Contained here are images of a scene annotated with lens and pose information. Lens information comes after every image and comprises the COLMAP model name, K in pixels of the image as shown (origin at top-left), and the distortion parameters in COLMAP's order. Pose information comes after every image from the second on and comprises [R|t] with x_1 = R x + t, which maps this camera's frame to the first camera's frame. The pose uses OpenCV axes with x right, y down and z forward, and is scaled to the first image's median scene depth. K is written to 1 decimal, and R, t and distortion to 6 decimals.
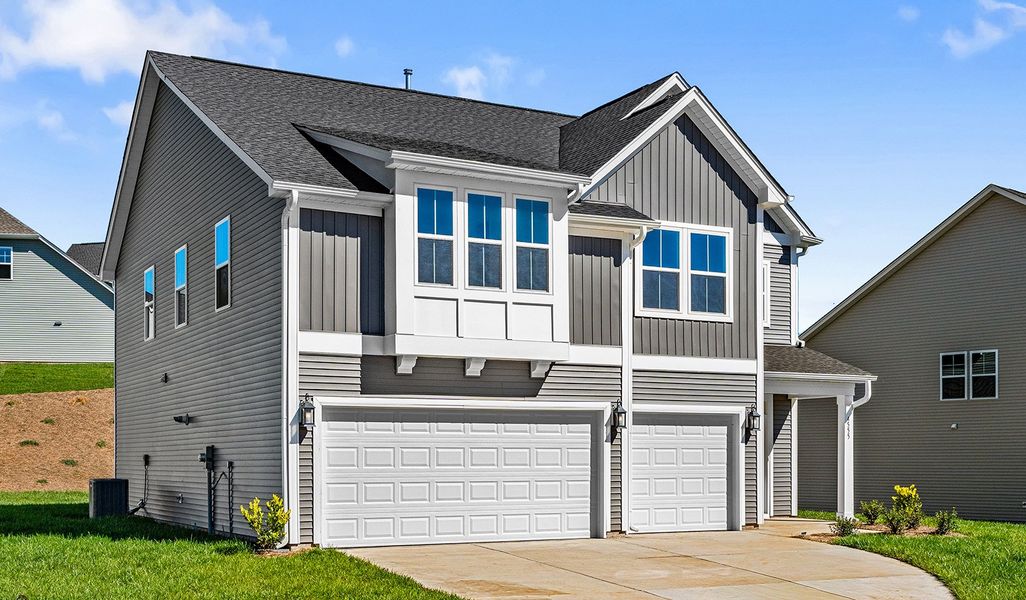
lens RADIAL K [[1229.8, 0, 515.4], [0, 1229.8, 300.2], [0, 0, 1]] dist [-0.014092, -0.009947]
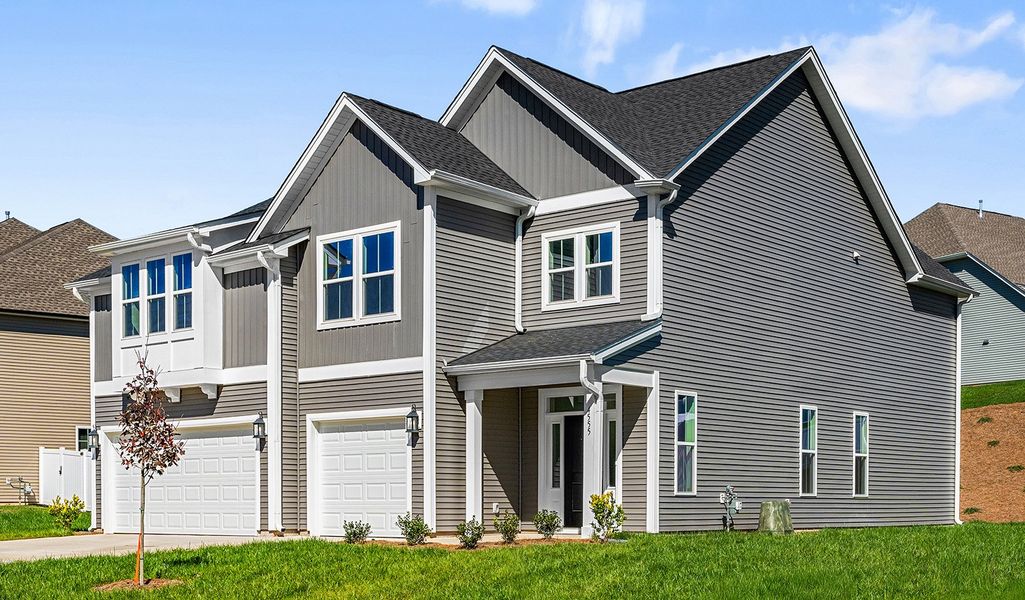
lens RADIAL K [[1228.6, 0, 514.9], [0, 1228.6, 300.2], [0, 0, 1]] dist [-0.014092, -0.009947]
pose [[0.398206, -0.134526, -0.907378, 1.157085], [0.131190, 0.987371, -0.088813, 0.106521], [0.907866, -0.083673, 0.410826, 0.745306]]
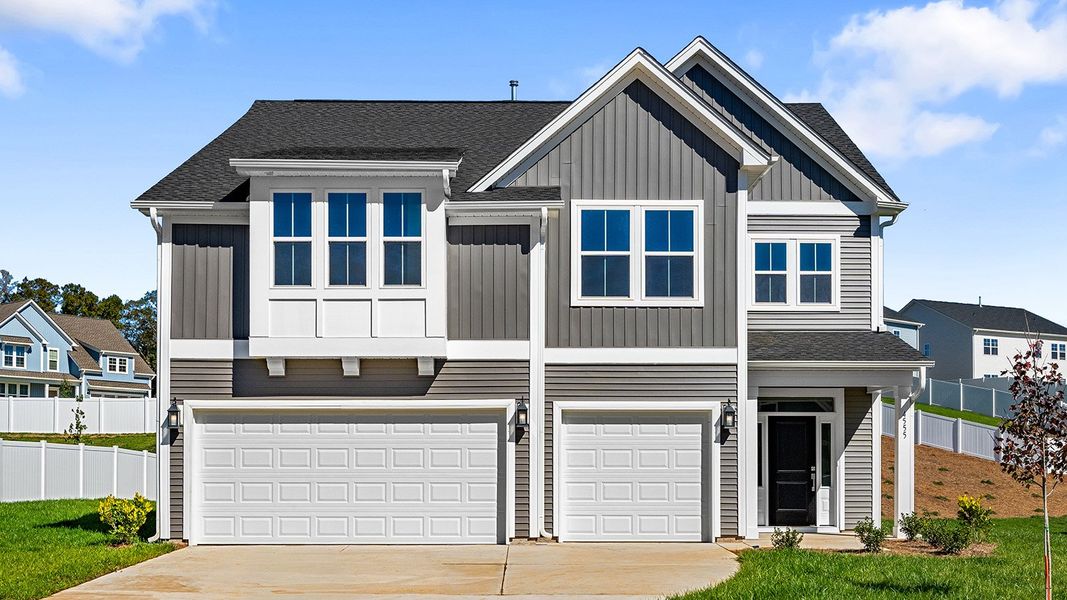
lens RADIAL K [[1096.0, 0, 533.7], [0, 1096.0, 323.6], [0, 0, 1]] dist [-0.011564, -0.003597]
pose [[0.884134, -0.054690, -0.464022, 0.467418], [0.056510, 0.998352, -0.009994, 0.033705], [0.463804, -0.017386, 0.885767, 0.264297]]
